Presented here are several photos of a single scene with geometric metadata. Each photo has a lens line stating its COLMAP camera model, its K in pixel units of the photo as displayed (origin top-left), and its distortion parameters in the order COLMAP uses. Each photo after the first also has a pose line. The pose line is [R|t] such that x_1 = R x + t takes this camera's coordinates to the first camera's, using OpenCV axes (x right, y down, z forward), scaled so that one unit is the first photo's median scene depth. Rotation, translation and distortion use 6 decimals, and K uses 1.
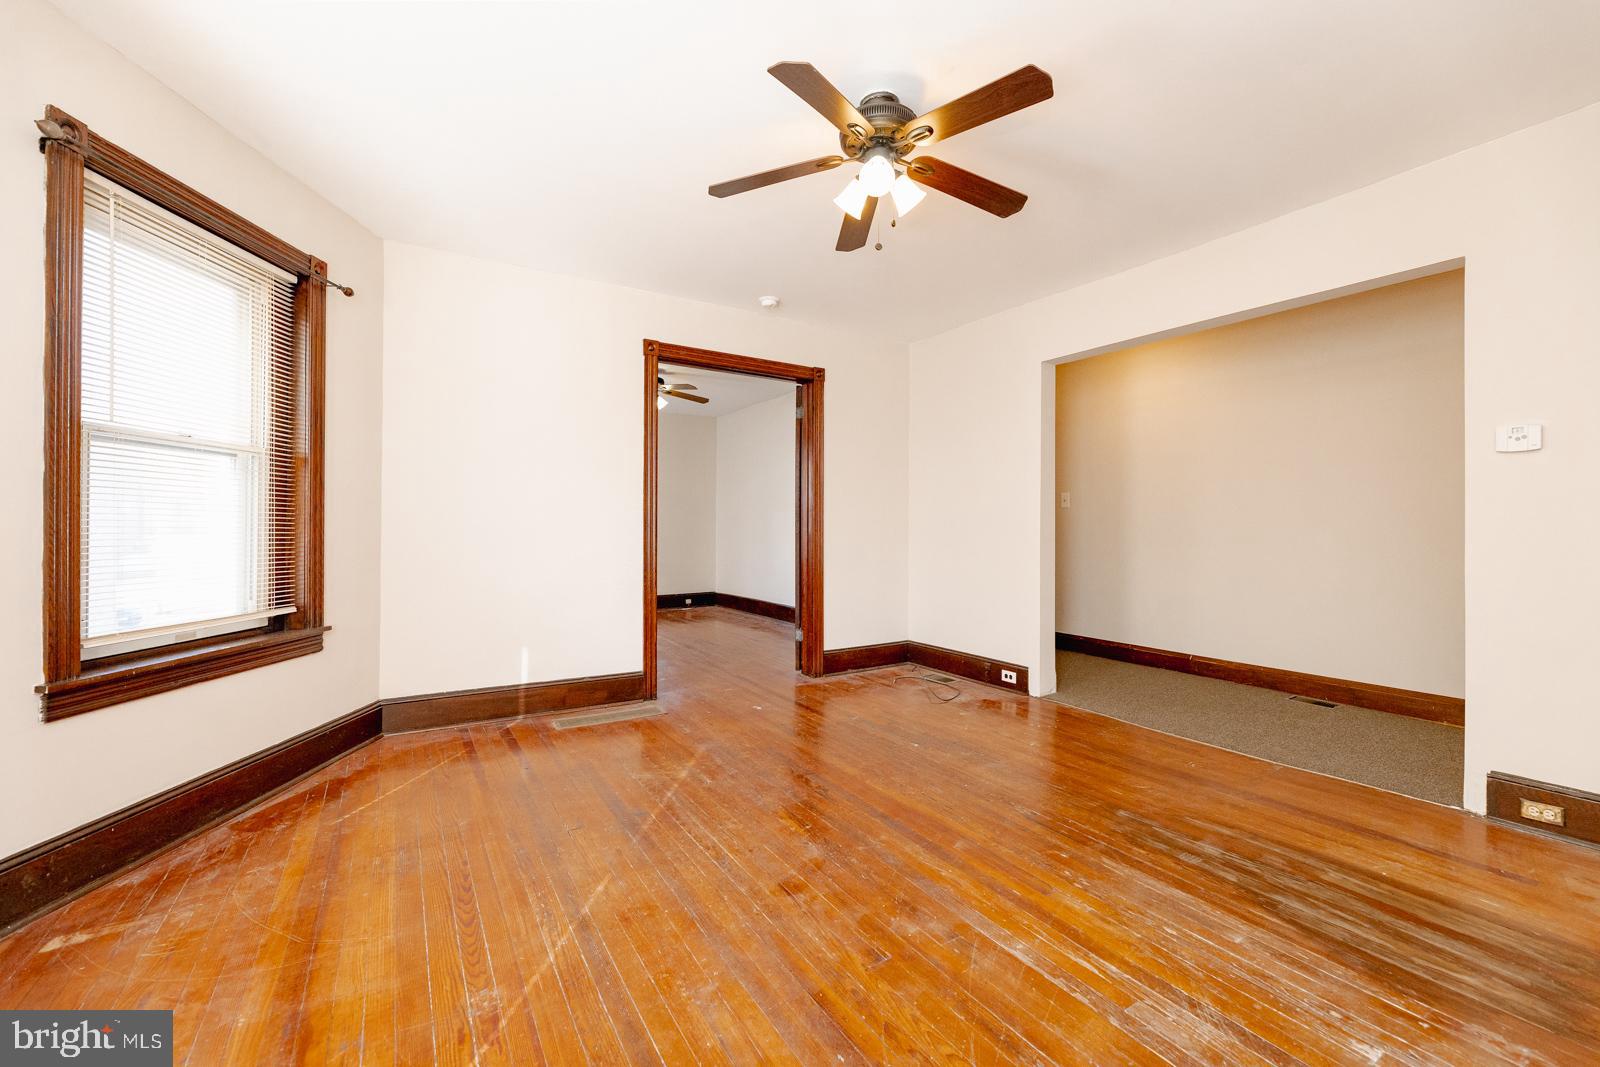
lens RADIAL K [[648.5, 0, 816.8], [0, 648.5, 527.6], [0, 0, 1]] dist [0.008793, 0.000293]
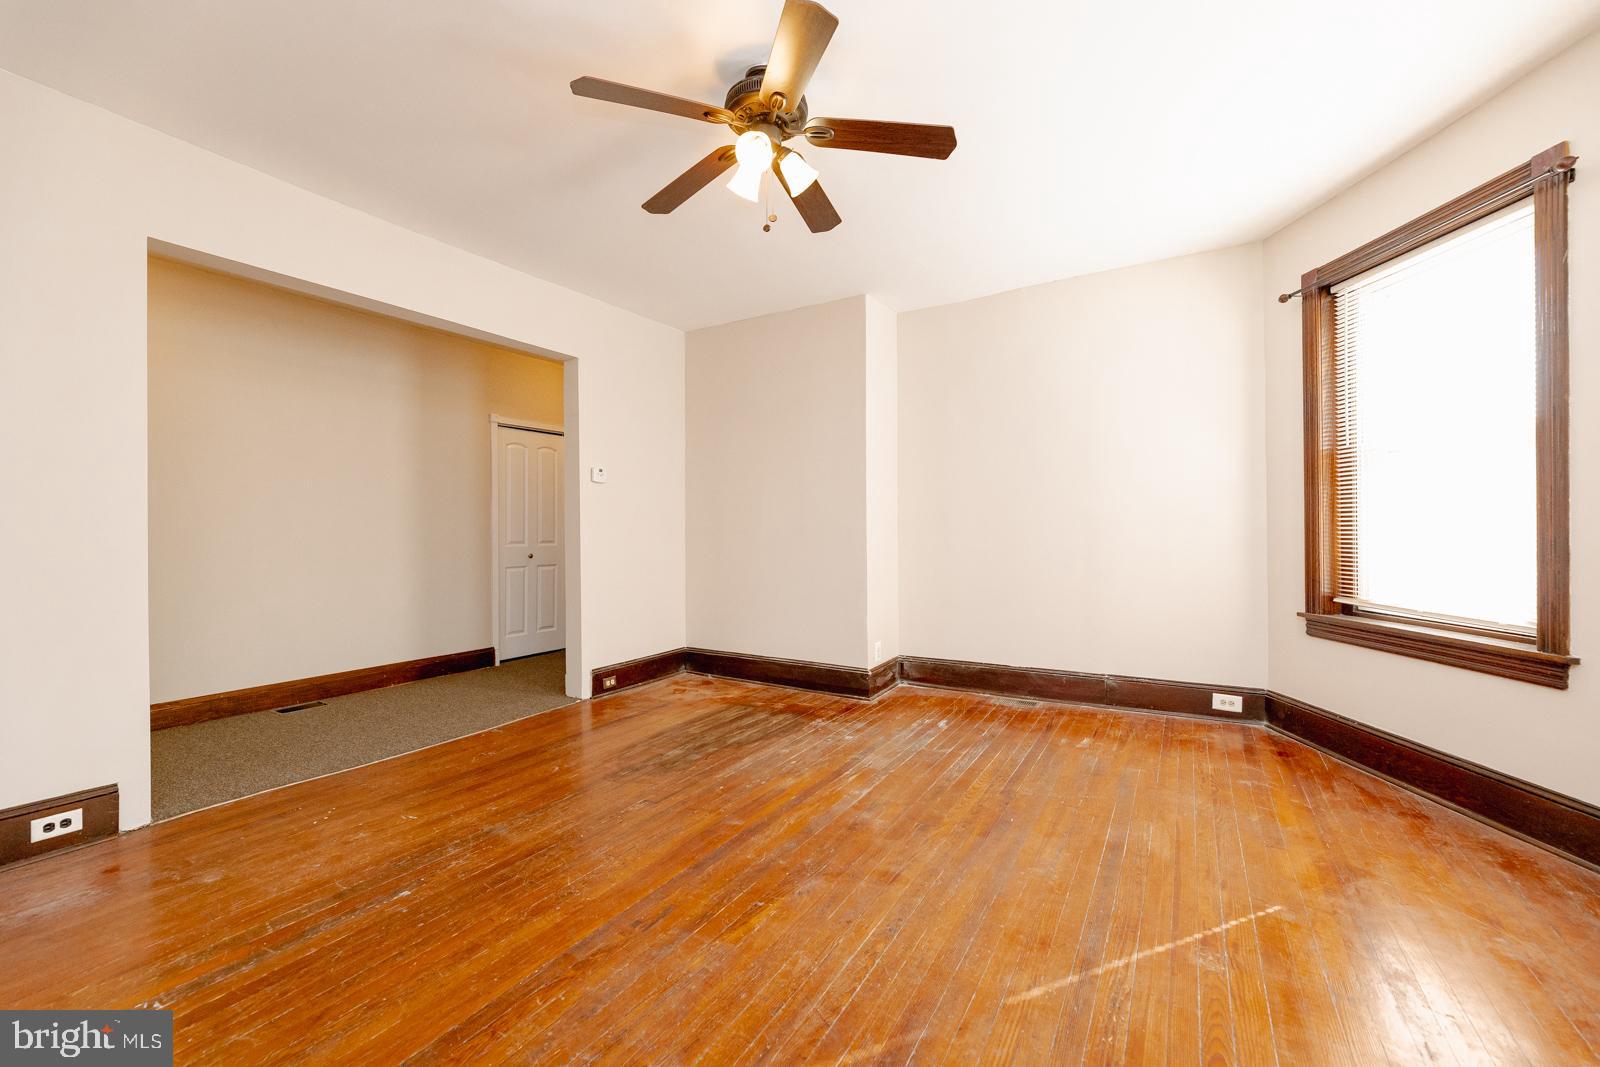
lens RADIAL K [[648.5, 0, 804.4], [0, 648.5, 534.7], [0, 0, 1]] dist [0.008793, 0.000293]
pose [[-0.442224, -0.005241, 0.896889, -0.862613], [0.004862, 0.999954, 0.008240, 0.015893], [-0.896892, 0.008004, -0.442178, 1.523142]]
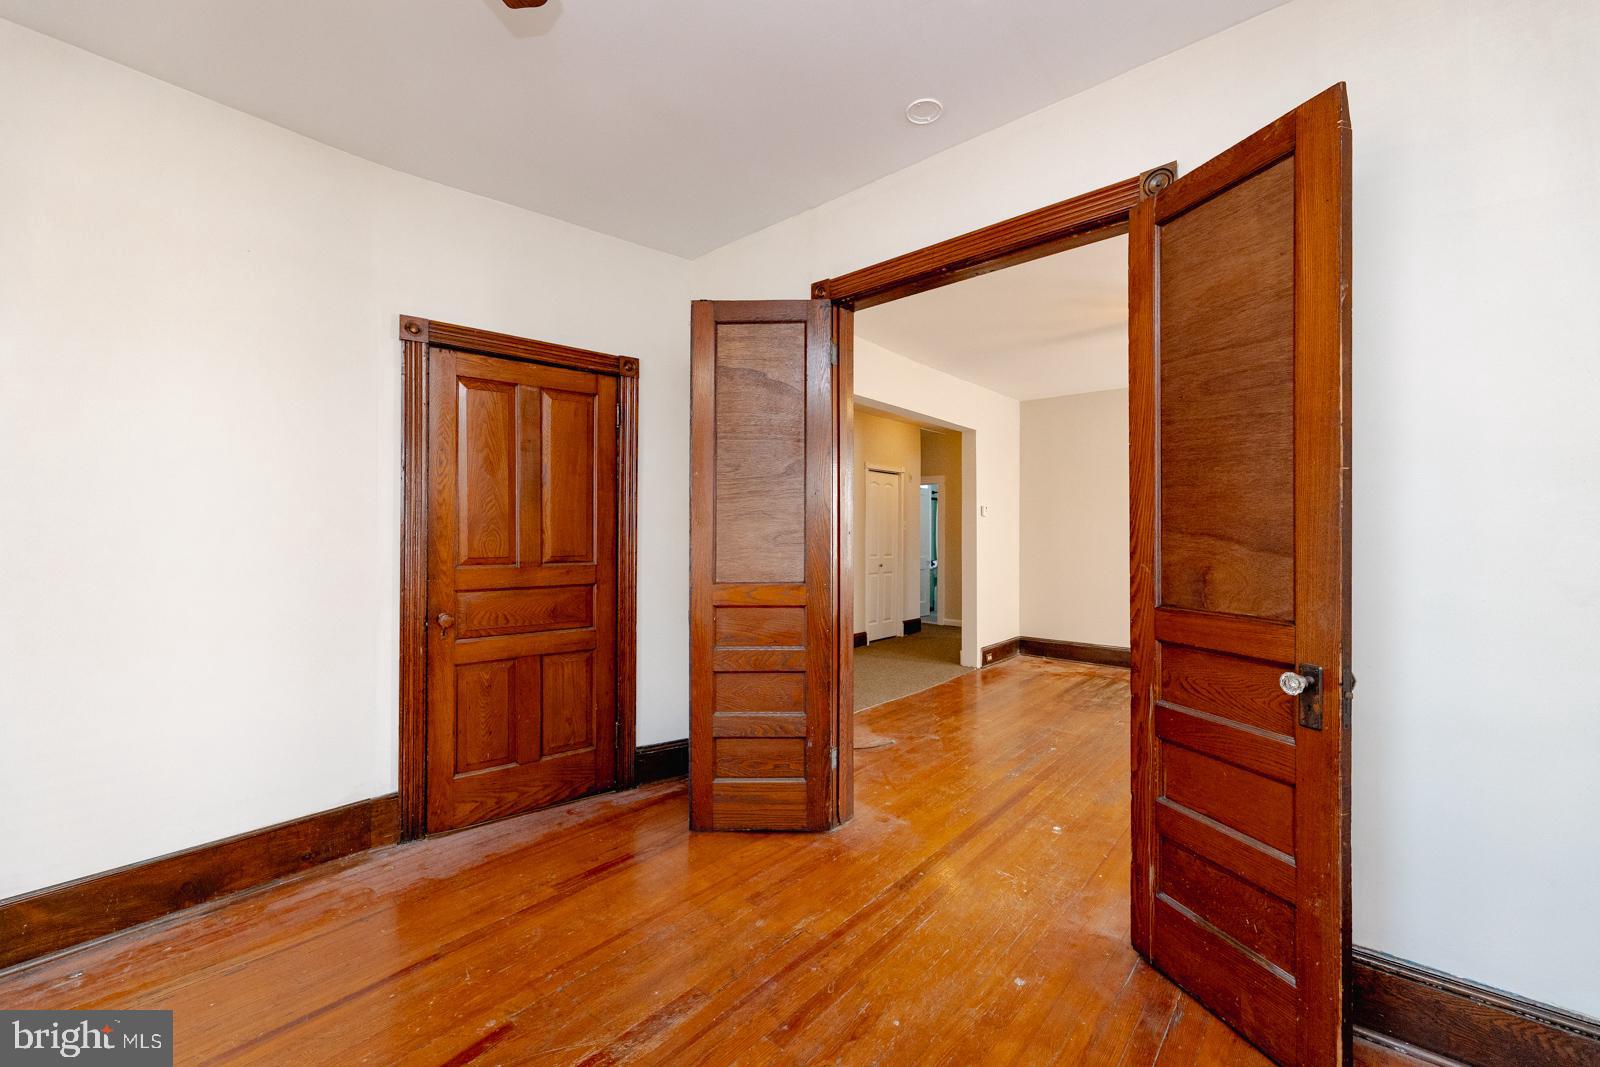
lens RADIAL K [[648.5, 0, 803.2], [0, 648.5, 529.6], [0, 0, 1]] dist [0.008793, 0.000293]
pose [[-0.297498, 0.005829, 0.954705, -1.282419], [-0.004759, 0.999960, -0.007588, -0.049928], [-0.954710, -0.006801, -0.297459, 2.854912]]
